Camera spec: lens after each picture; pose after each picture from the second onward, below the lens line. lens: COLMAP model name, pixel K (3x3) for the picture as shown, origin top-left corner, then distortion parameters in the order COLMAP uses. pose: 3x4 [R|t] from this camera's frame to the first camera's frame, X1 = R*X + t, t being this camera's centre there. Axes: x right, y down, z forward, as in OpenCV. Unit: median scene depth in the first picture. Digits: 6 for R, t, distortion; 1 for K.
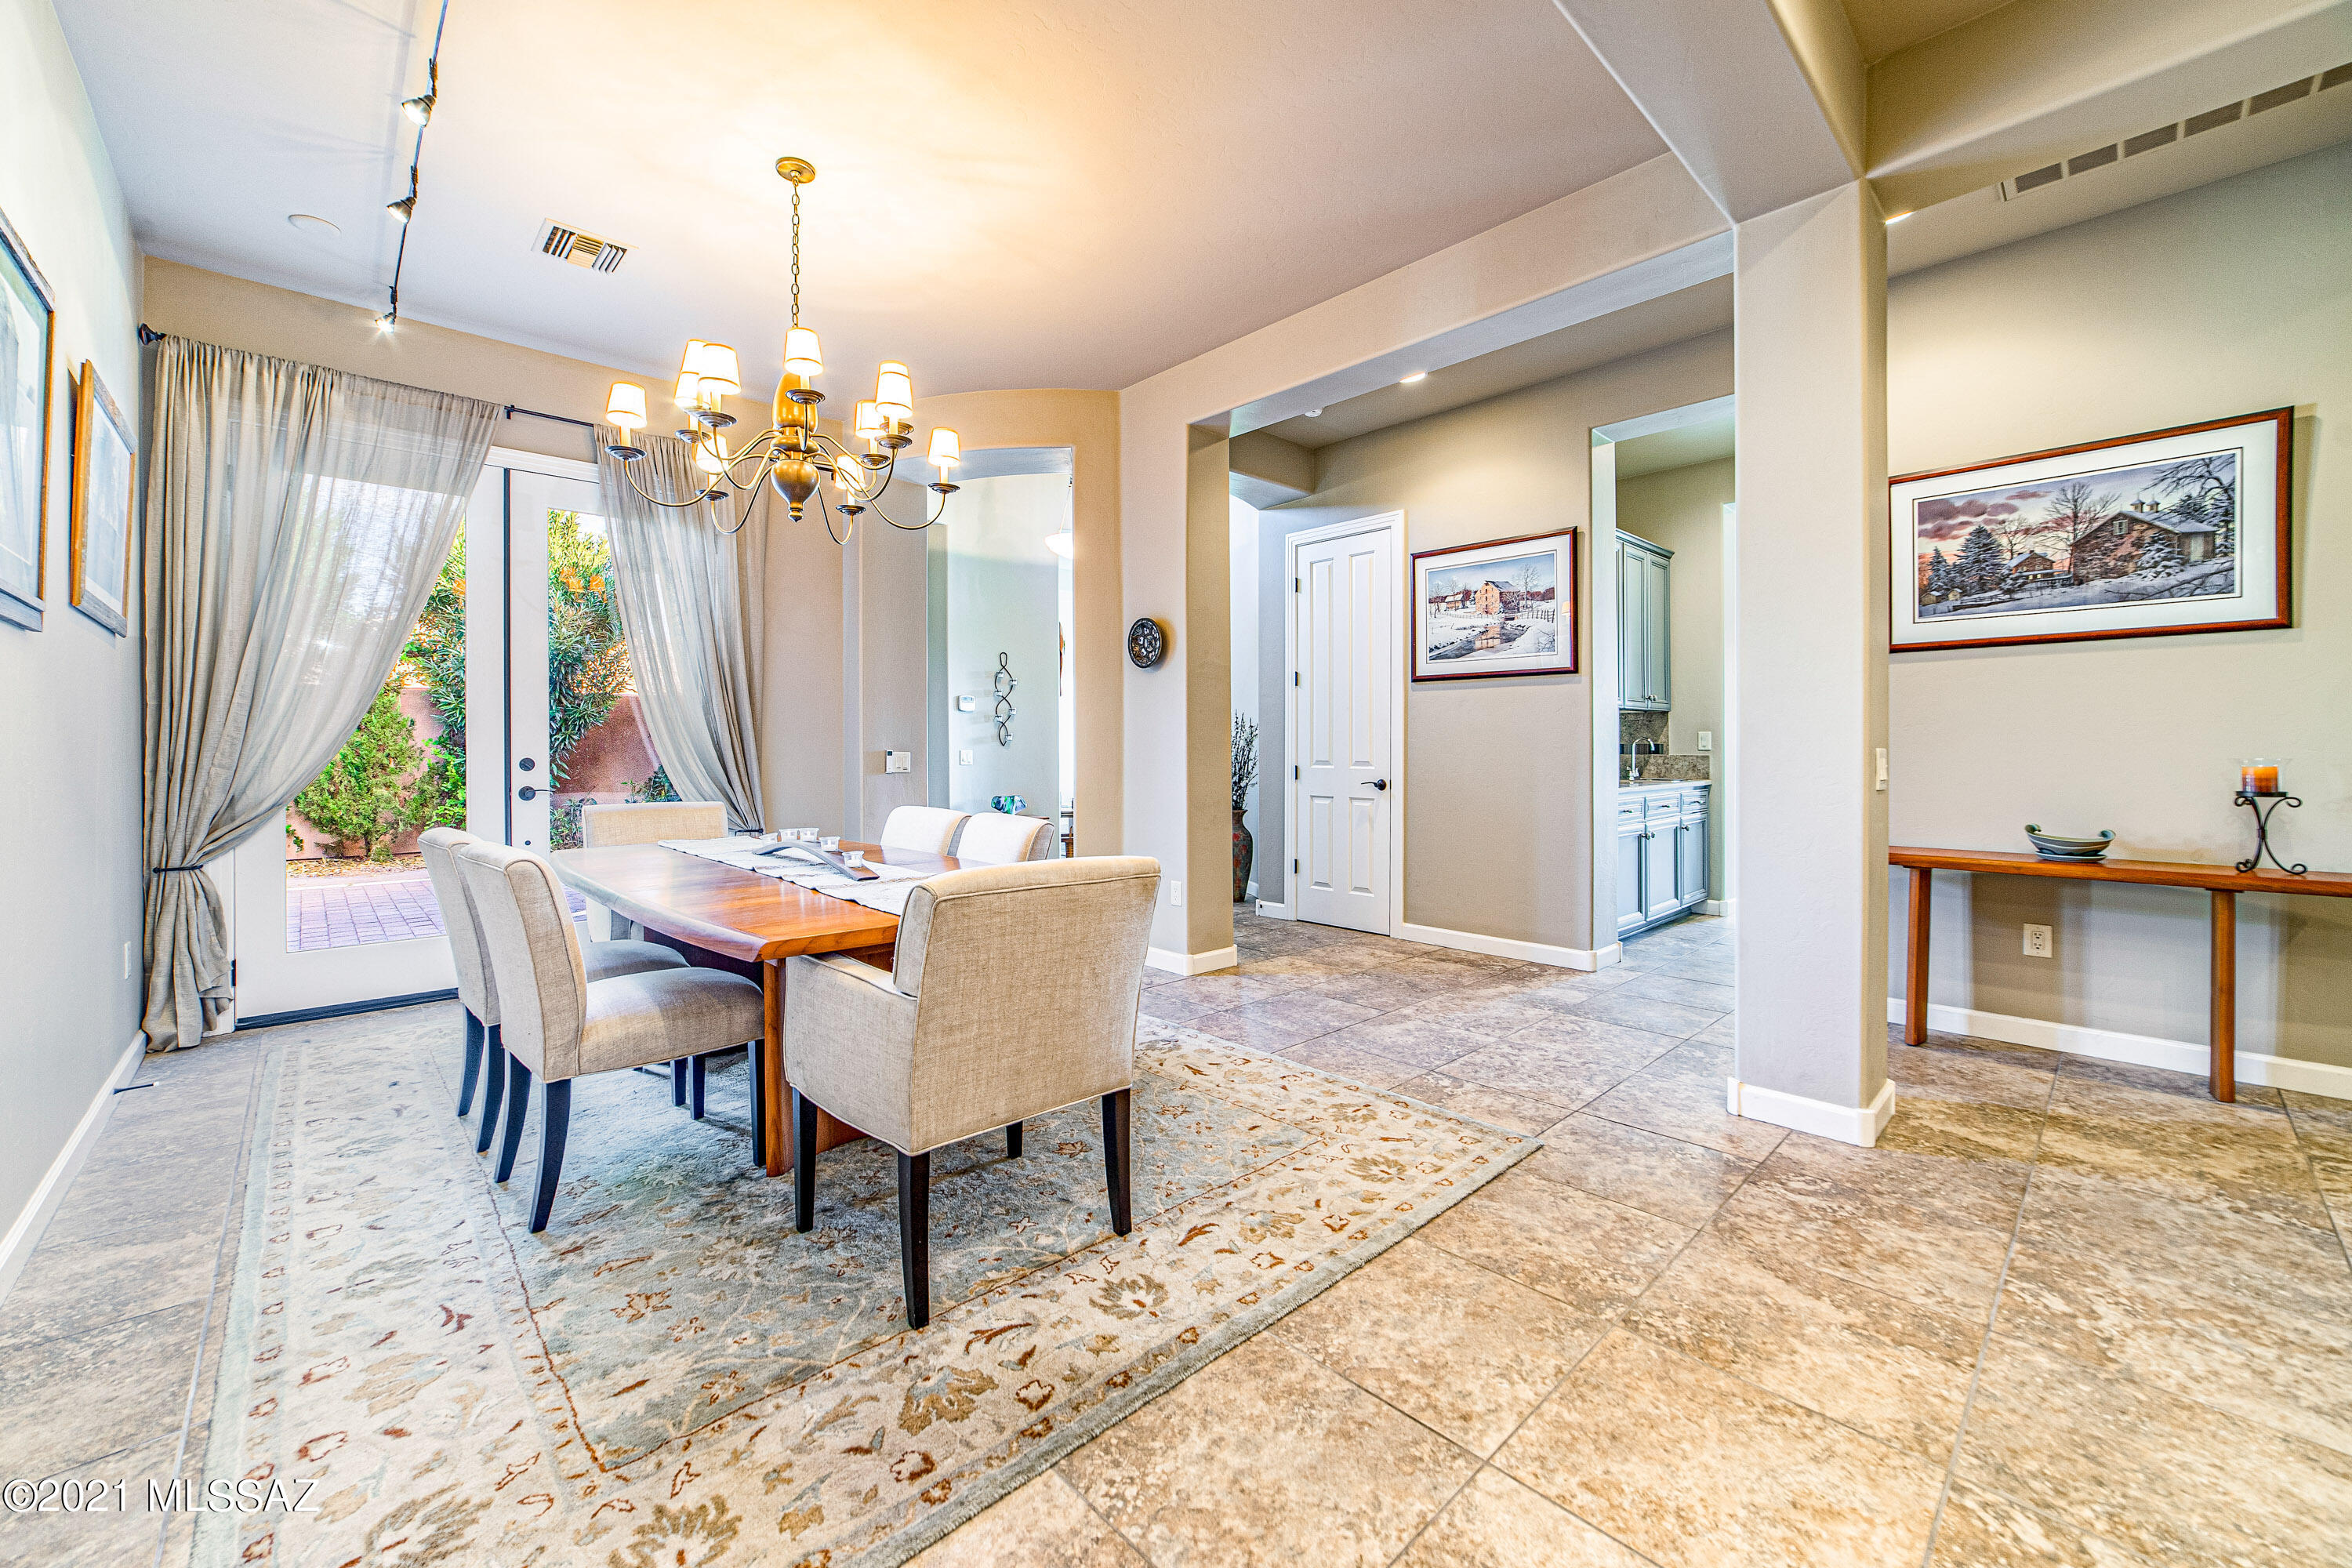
lens RADIAL K [[930.0, 0, 1159.5], [0, 930.0, 744.2], [0, 0, 1]] dist [-0.023961, 0.008477]
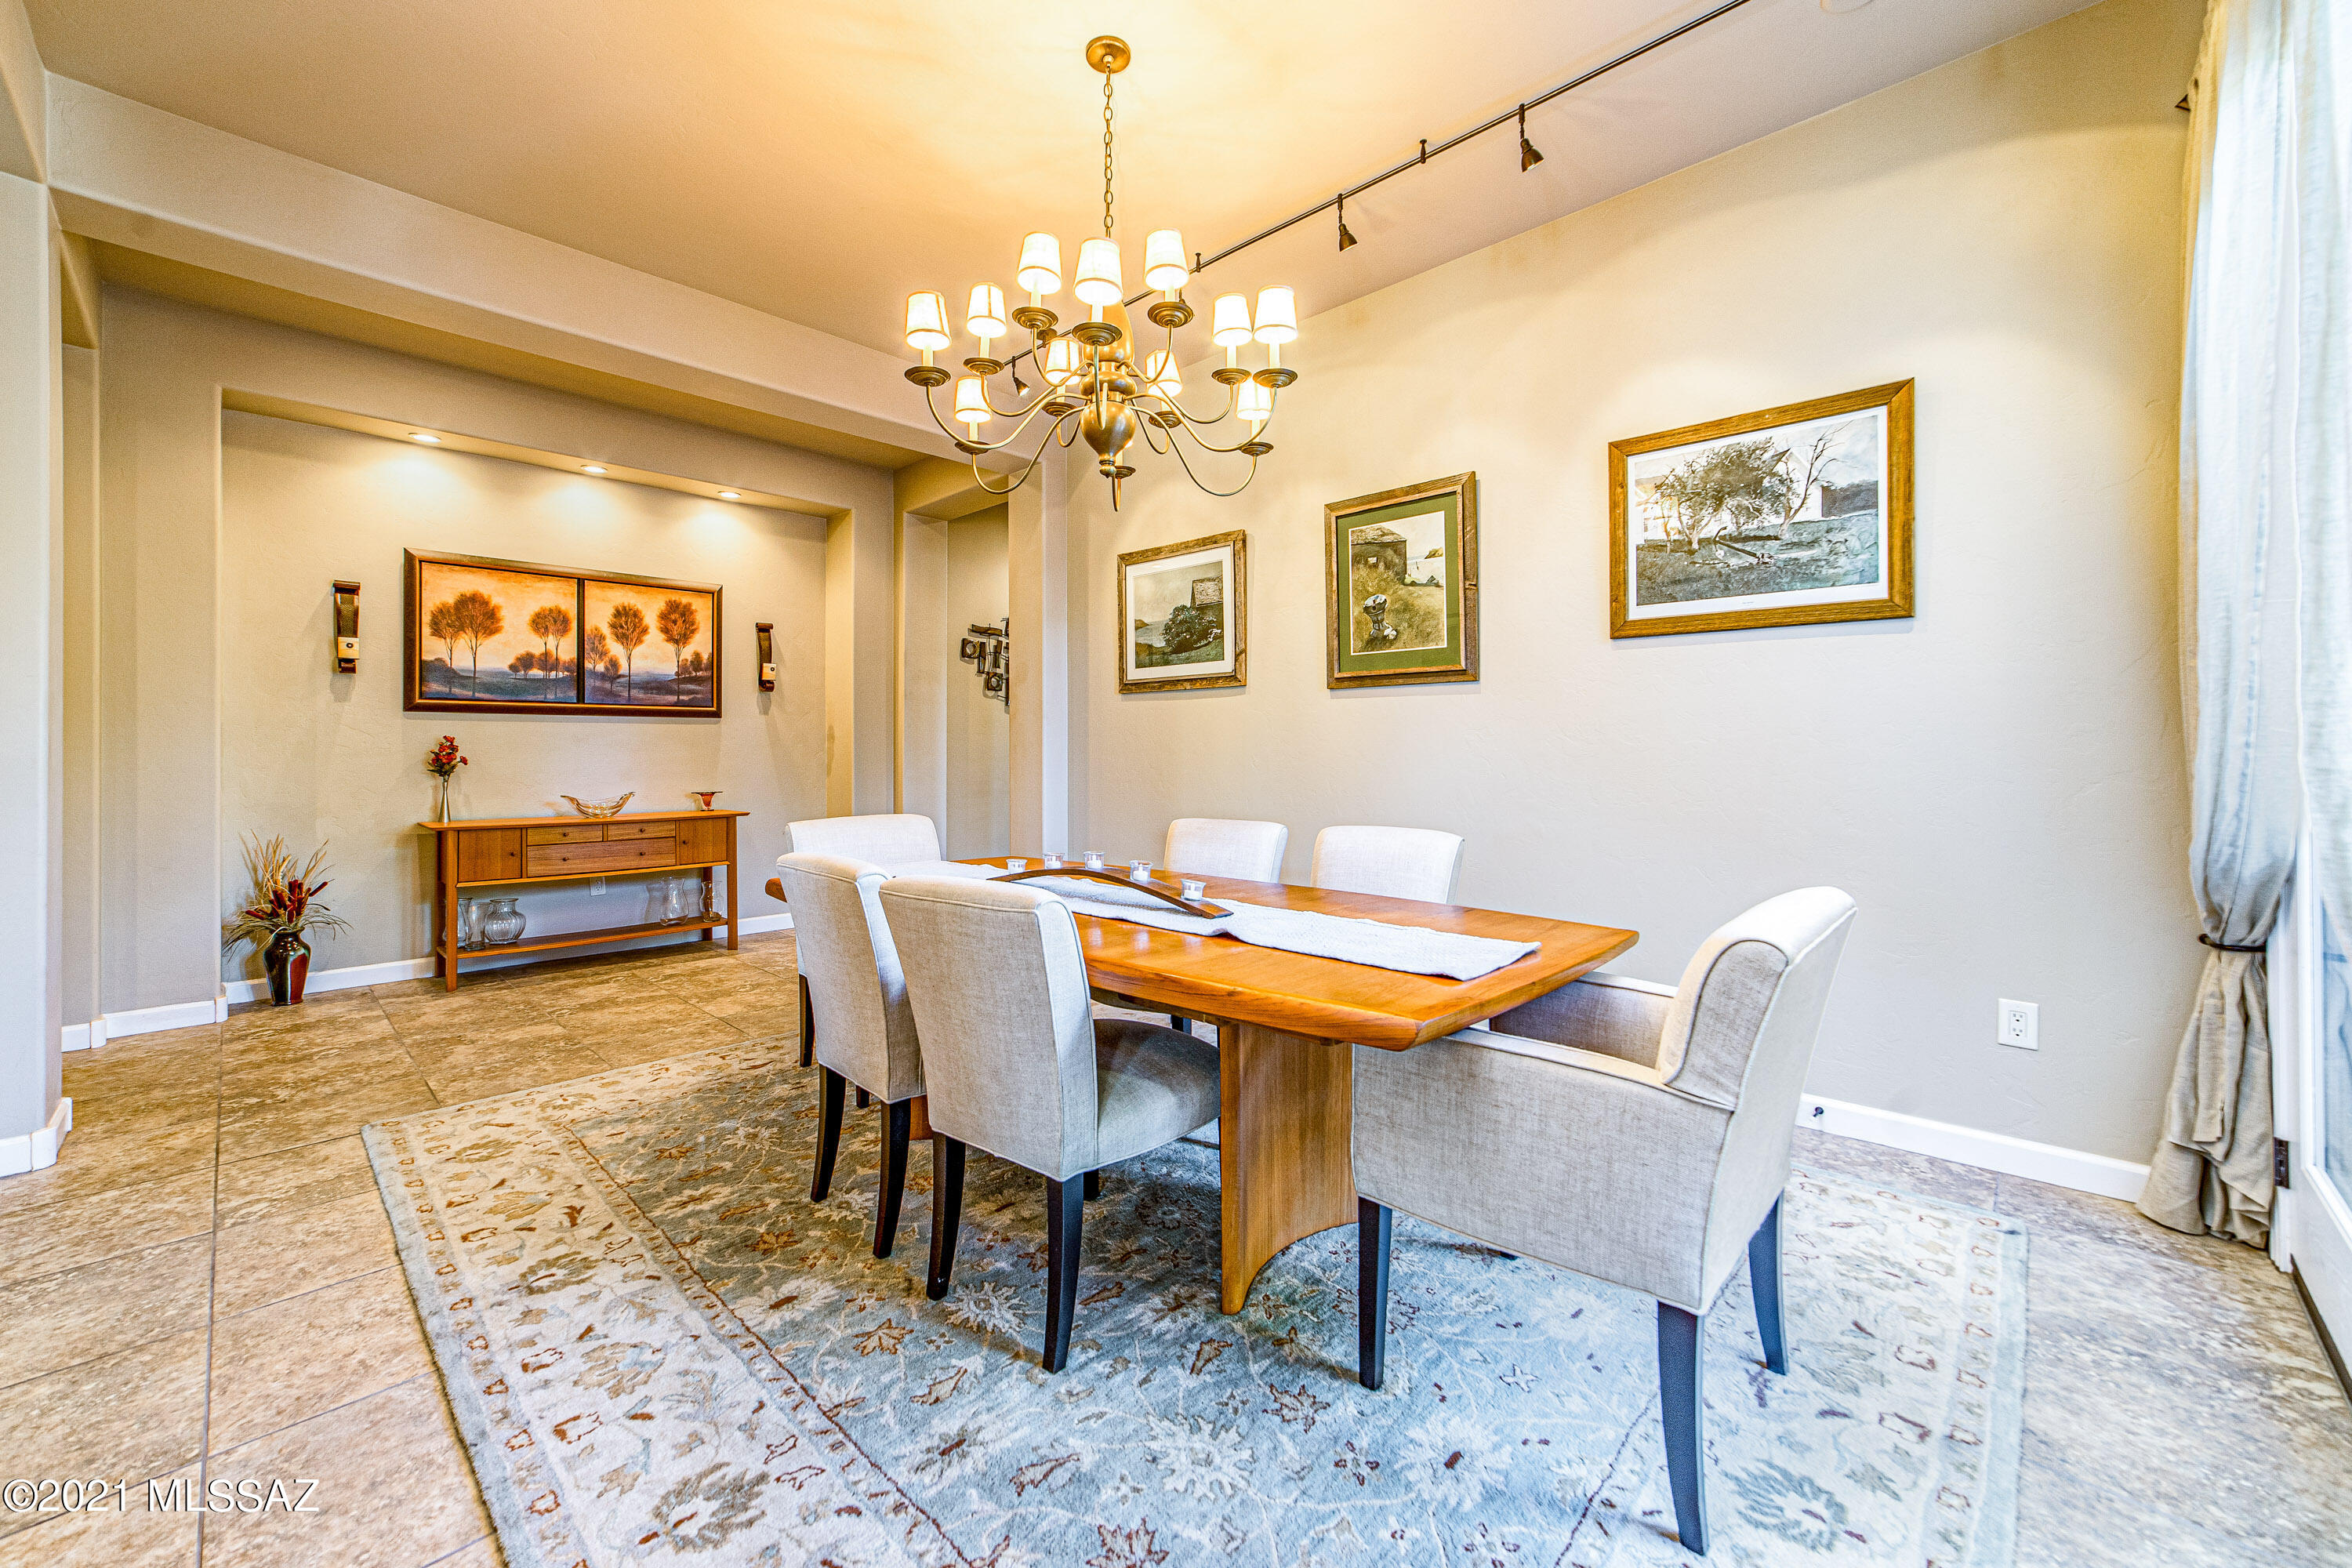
lens RADIAL K [[930.0, 0, 1159.5], [0, 930.0, 744.2], [0, 0, 1]] dist [-0.023961, 0.008477]
pose [[-0.998955, 0.004624, -0.045479, -0.409112], [0.005212, 0.999904, -0.012824, 0.004600], [0.045416, -0.013047, -0.998883, 1.865244]]
